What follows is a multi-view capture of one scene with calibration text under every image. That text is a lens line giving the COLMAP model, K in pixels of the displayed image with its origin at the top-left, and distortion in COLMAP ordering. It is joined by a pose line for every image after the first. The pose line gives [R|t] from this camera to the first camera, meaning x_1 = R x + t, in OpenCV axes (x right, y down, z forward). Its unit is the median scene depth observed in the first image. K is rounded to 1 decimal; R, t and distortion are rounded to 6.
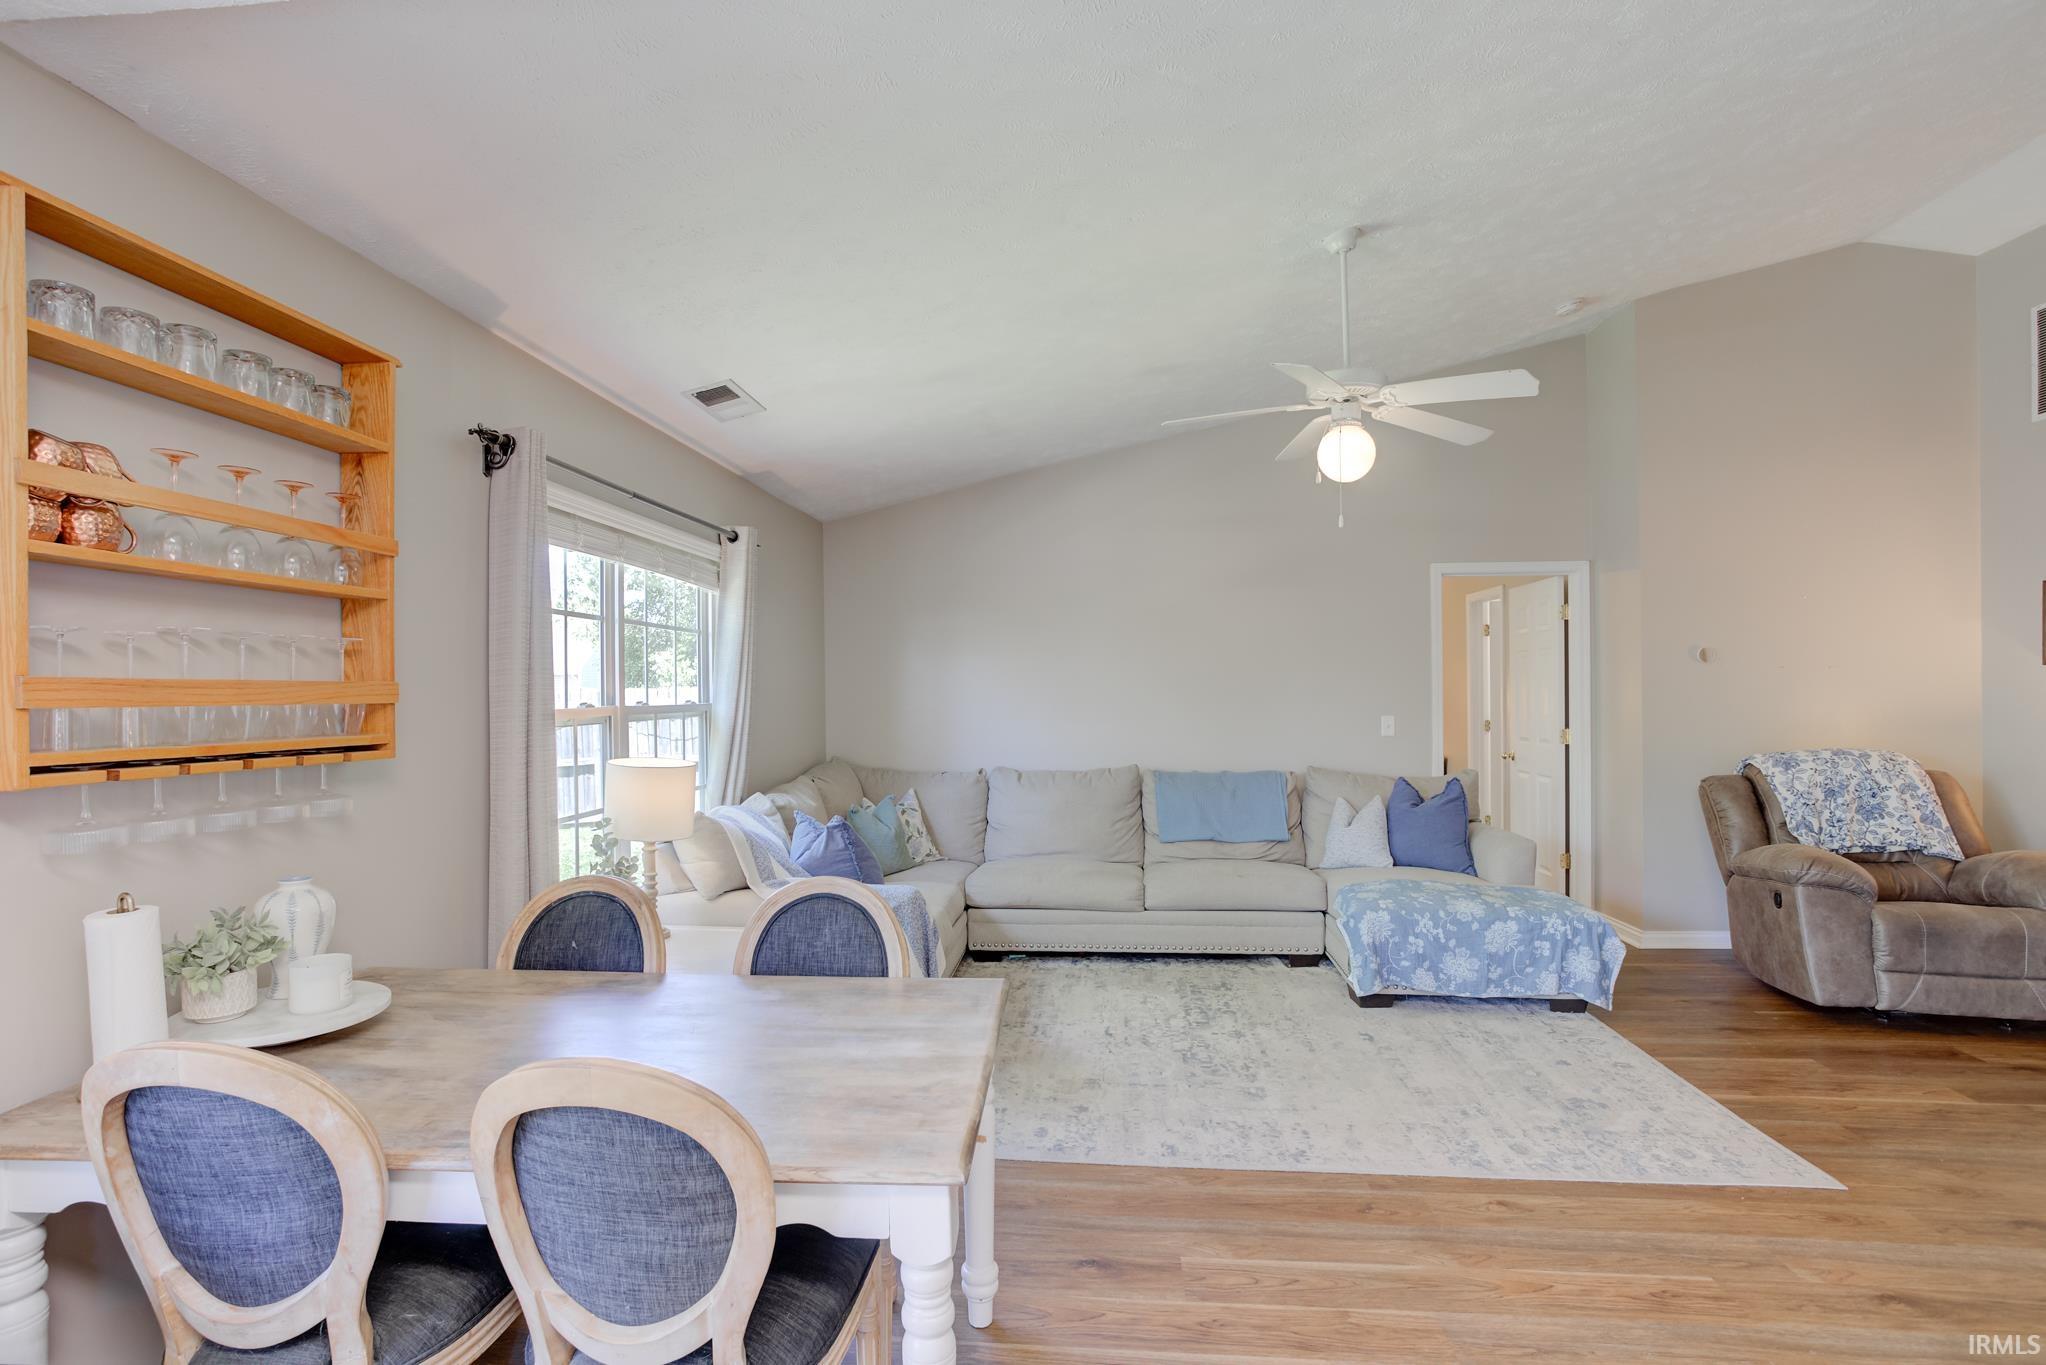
lens RADIAL K [[985.6, 0, 1016.7], [0, 985.6, 695.1], [0, 0, 1]] dist [-0.043397, 0.021360]
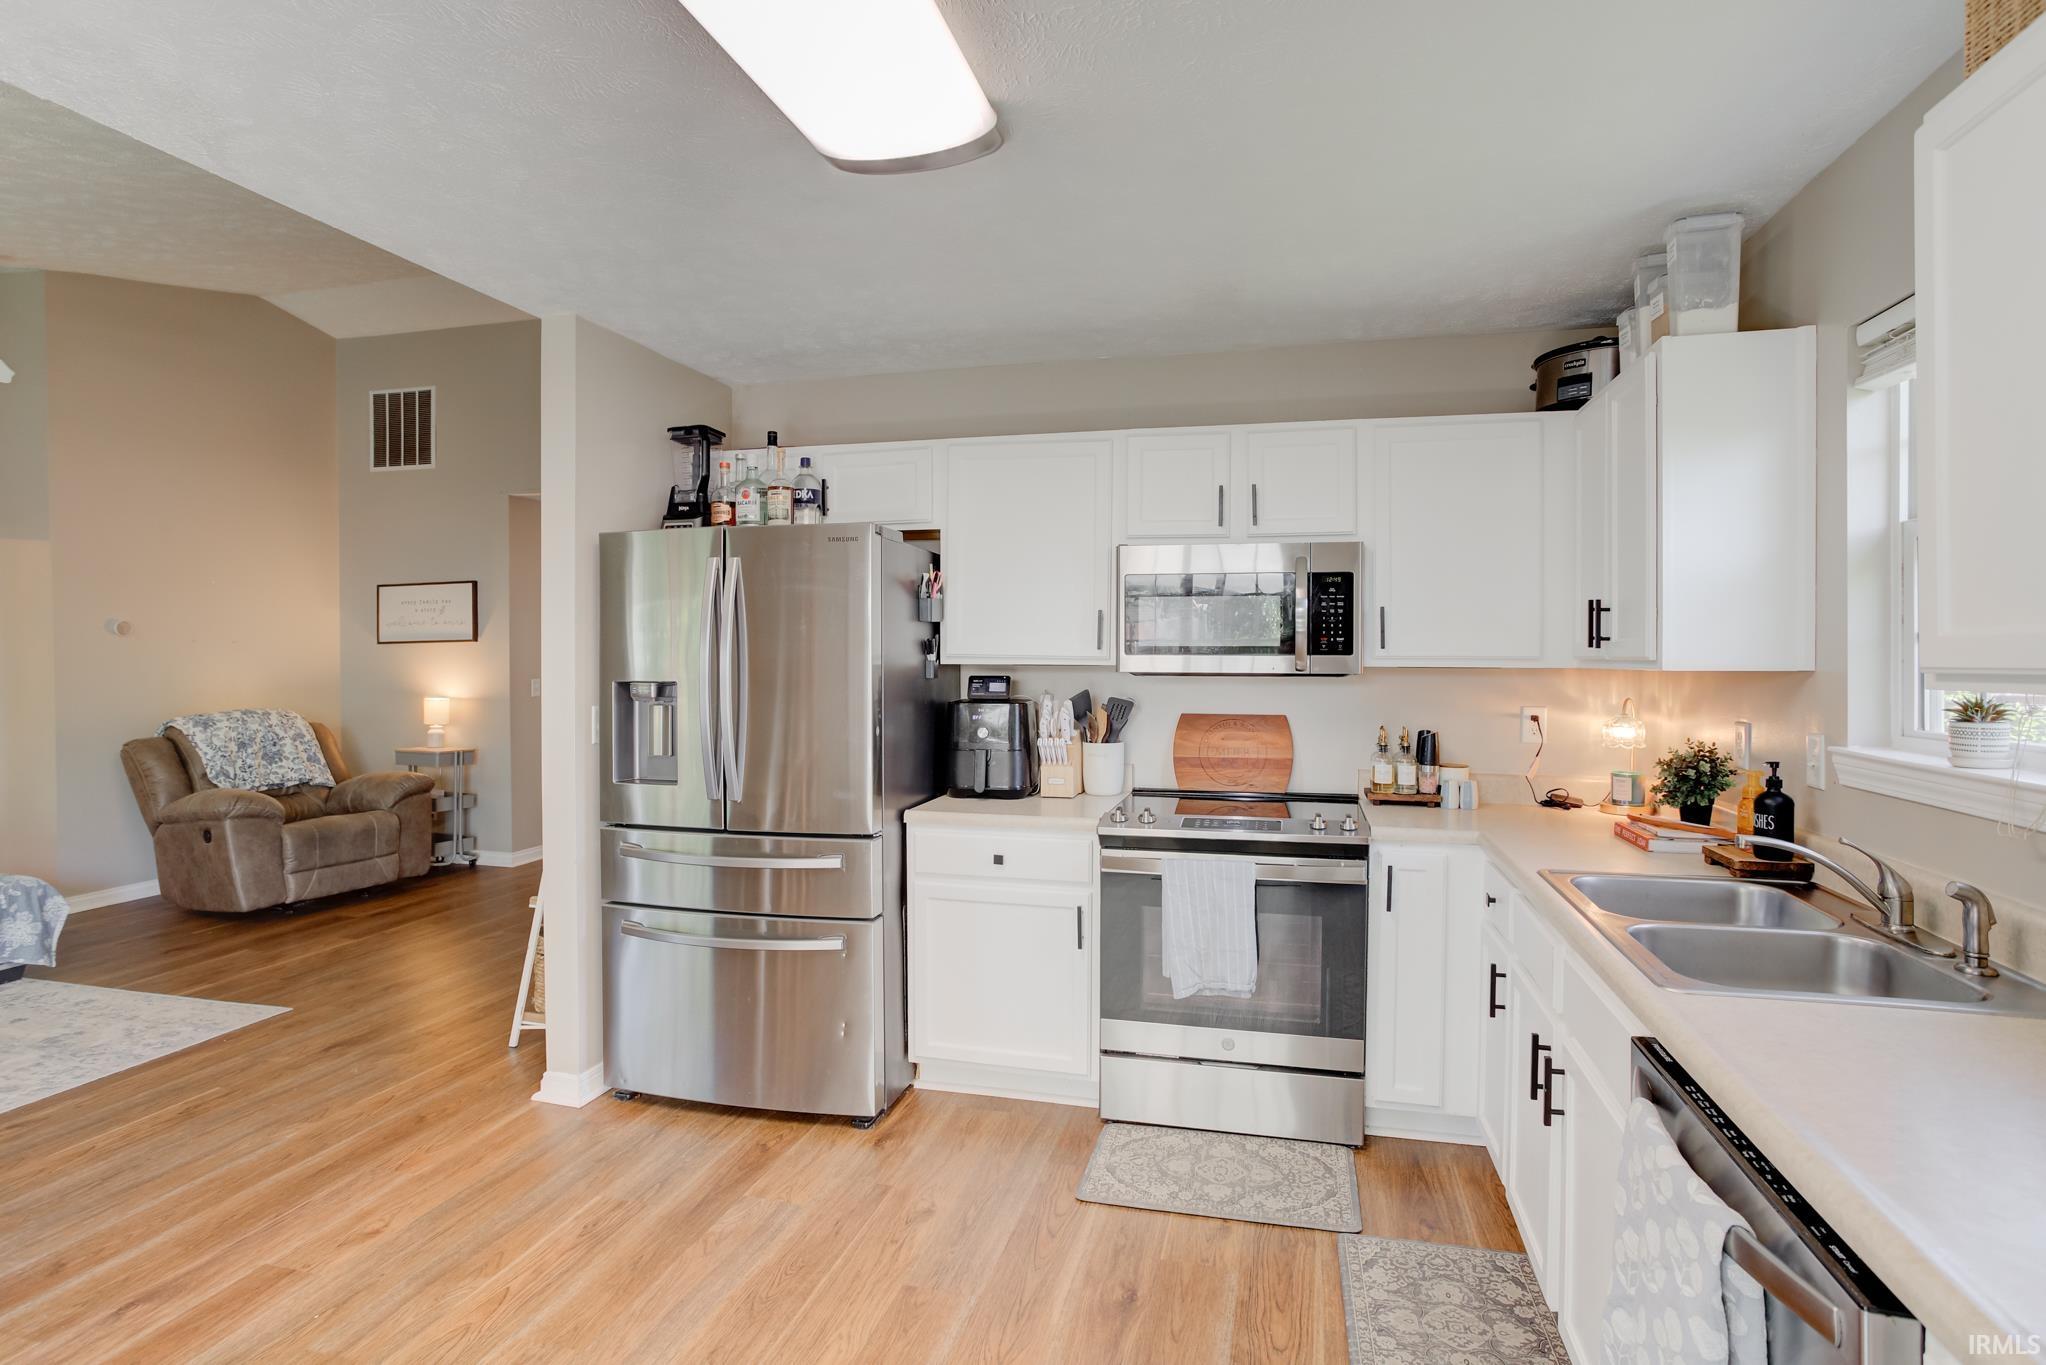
lens RADIAL K [[1014.3, 0, 1030.5], [0, 1014.3, 673.5], [0, 0, 1]] dist [-0.045173, 0.022984]
pose [[0.153304, -0.008252, 0.988145, -0.263171], [0.002159, 0.999966, 0.008016, 0.002328], [-0.988177, 0.000905, 0.153316, -0.192290]]
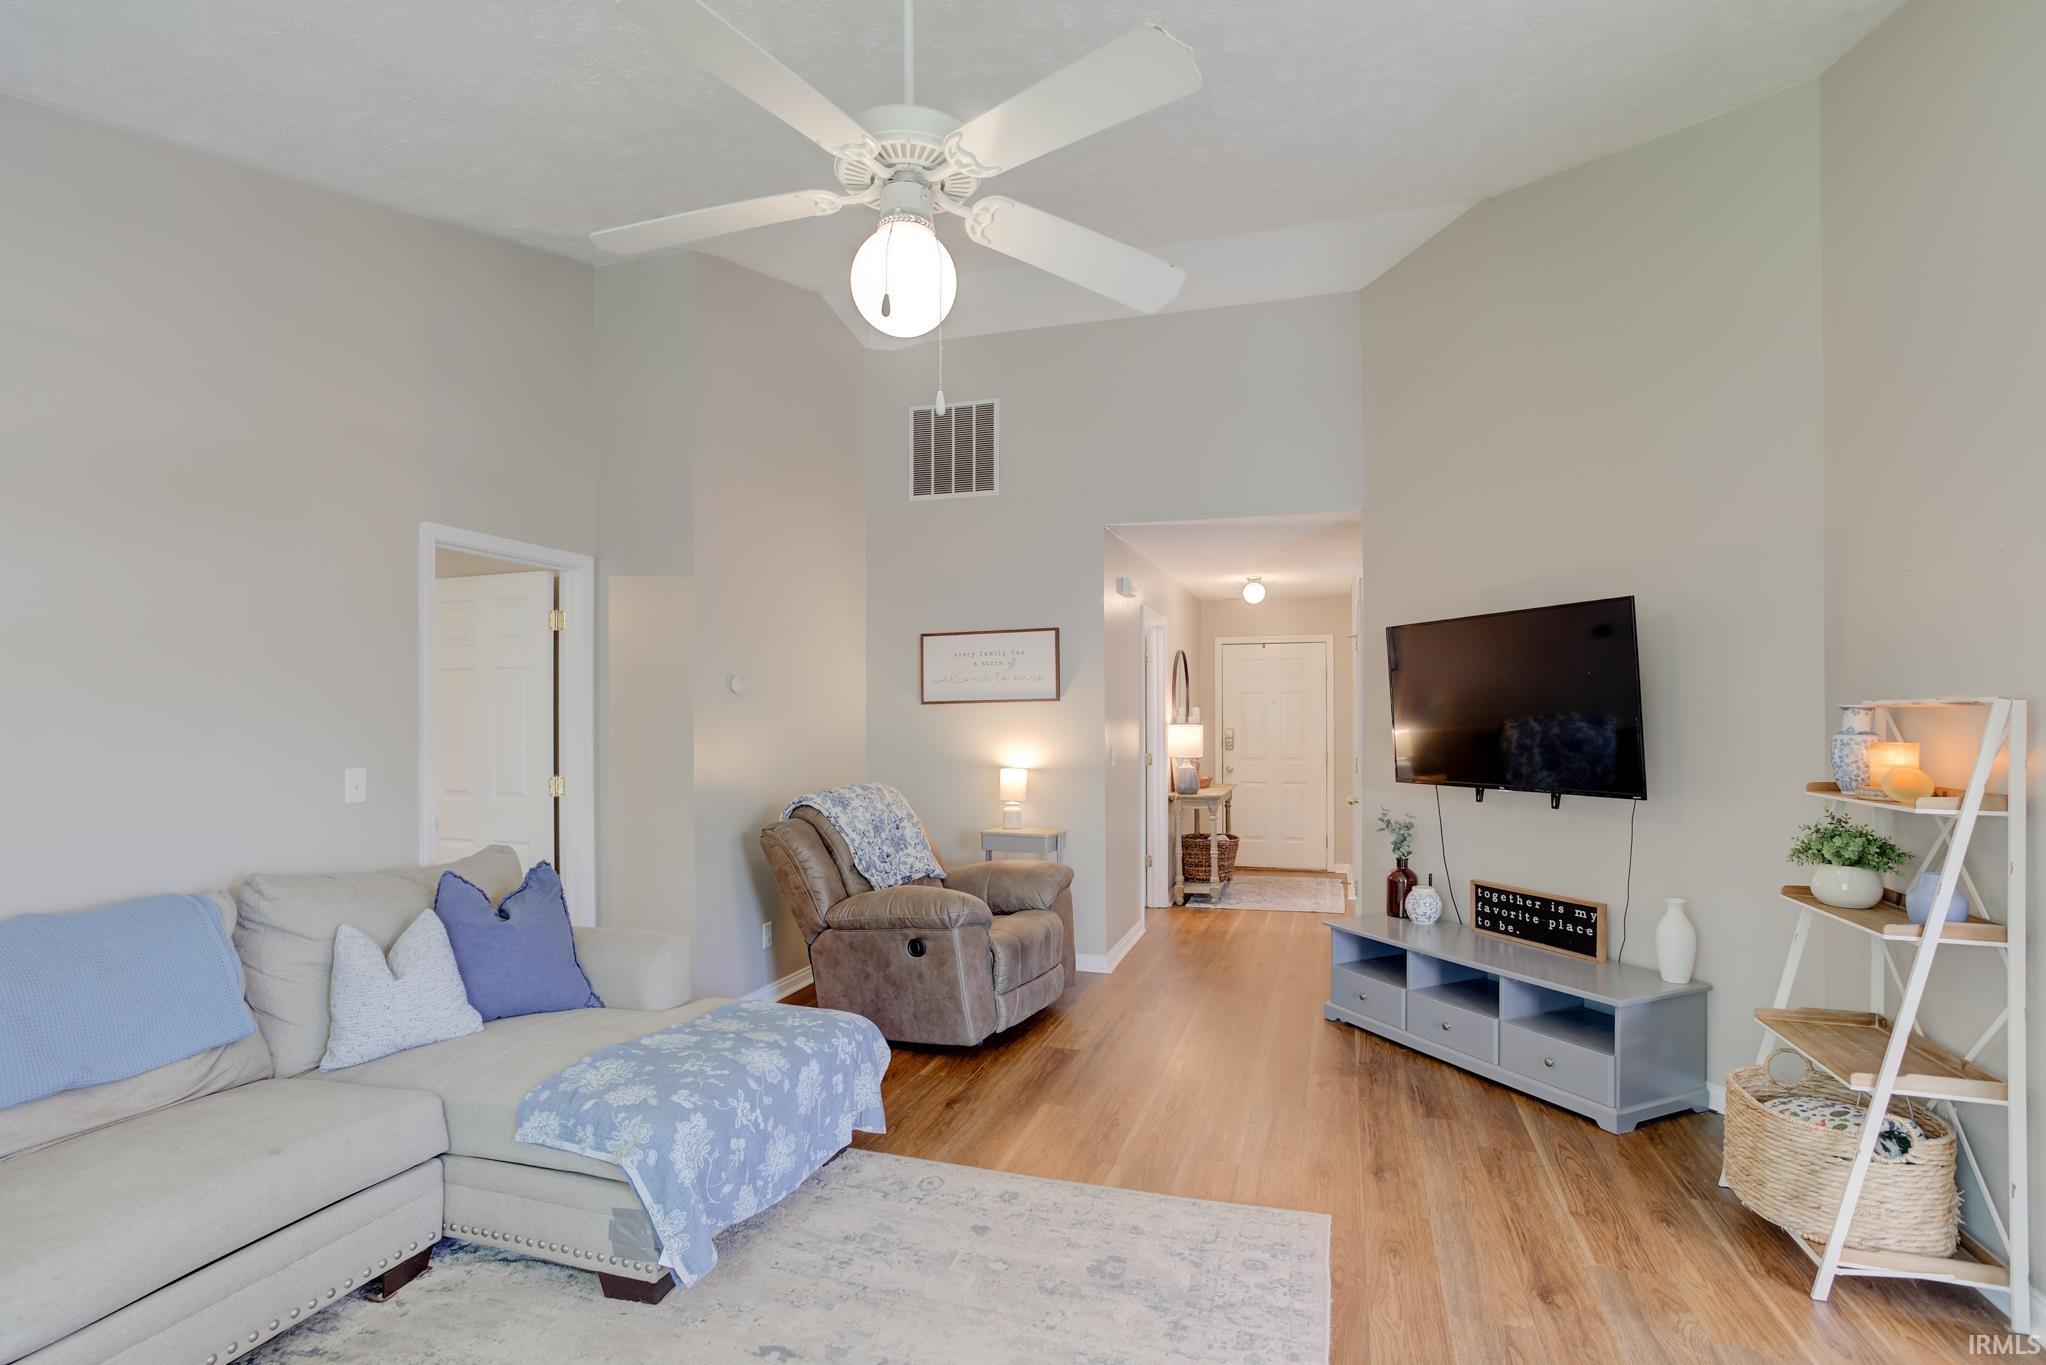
lens RADIAL K [[1012.2, 0, 988.1], [0, 1012.2, 710.2], [0, 0, 1]] dist [-0.047187, 0.025573]
pose [[0.216997, 0.016901, 0.976026, -0.154235], [0.003298, 0.999832, -0.018046, -0.001440], [-0.976167, 0.007134, 0.216905, 0.691616]]
